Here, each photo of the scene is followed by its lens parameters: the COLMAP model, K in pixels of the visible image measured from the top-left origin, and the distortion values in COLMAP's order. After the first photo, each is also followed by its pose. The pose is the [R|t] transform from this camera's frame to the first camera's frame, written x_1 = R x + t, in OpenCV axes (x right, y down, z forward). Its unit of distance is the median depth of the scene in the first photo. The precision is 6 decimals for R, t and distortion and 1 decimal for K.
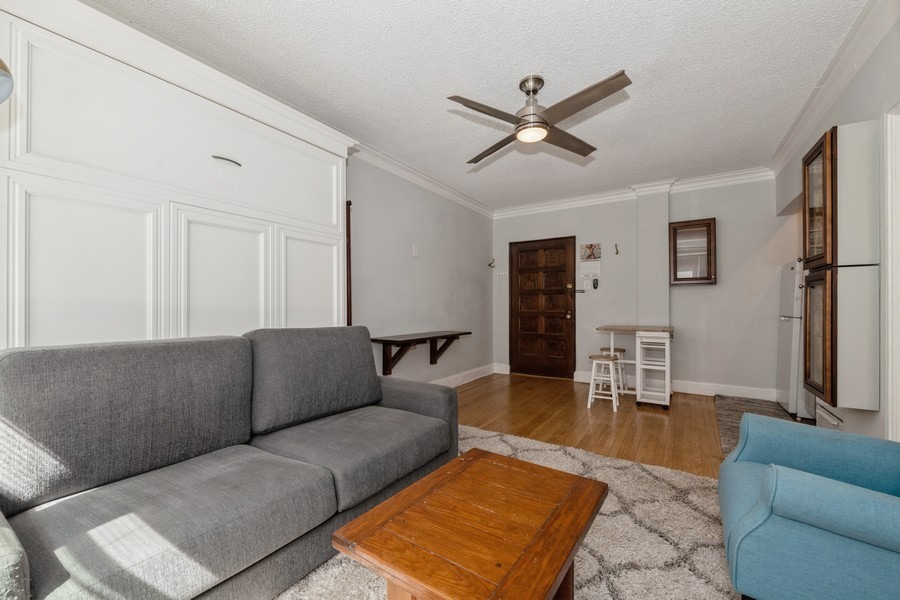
lens RADIAL K [[365.5, 0, 450.0], [0, 365.5, 300.0], [0, 0, 1]] dist [0.001673, 0.000136]
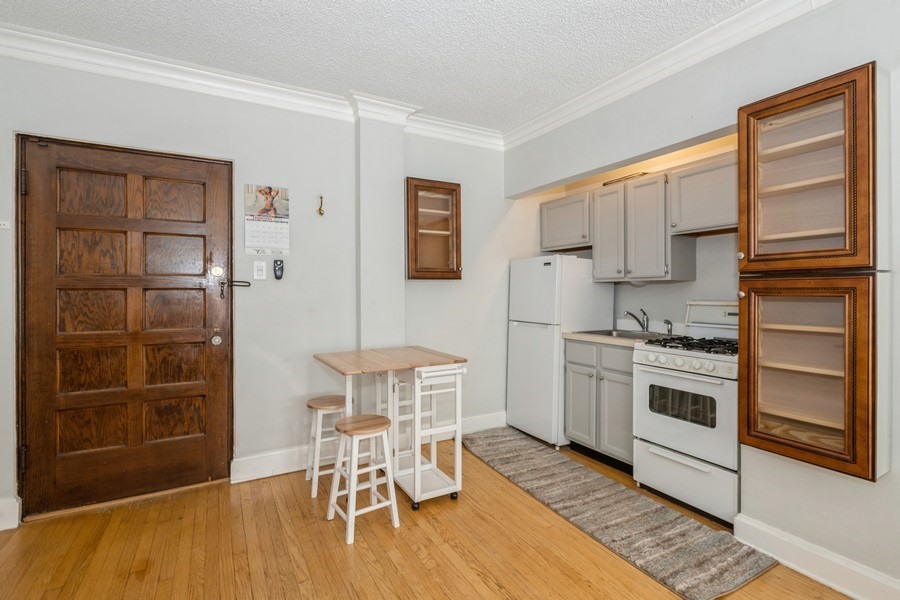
lens RADIAL K [[423.0, 0, 452.5], [0, 423.0, 292.7], [0, 0, 1]] dist [-0.002886, -0.000639]
pose [[0.462929, -0.002917, 0.886390, 0.004565], [-0.008837, 0.999930, 0.007905, -0.019838], [-0.886351, -0.011492, 0.462871, 0.529905]]
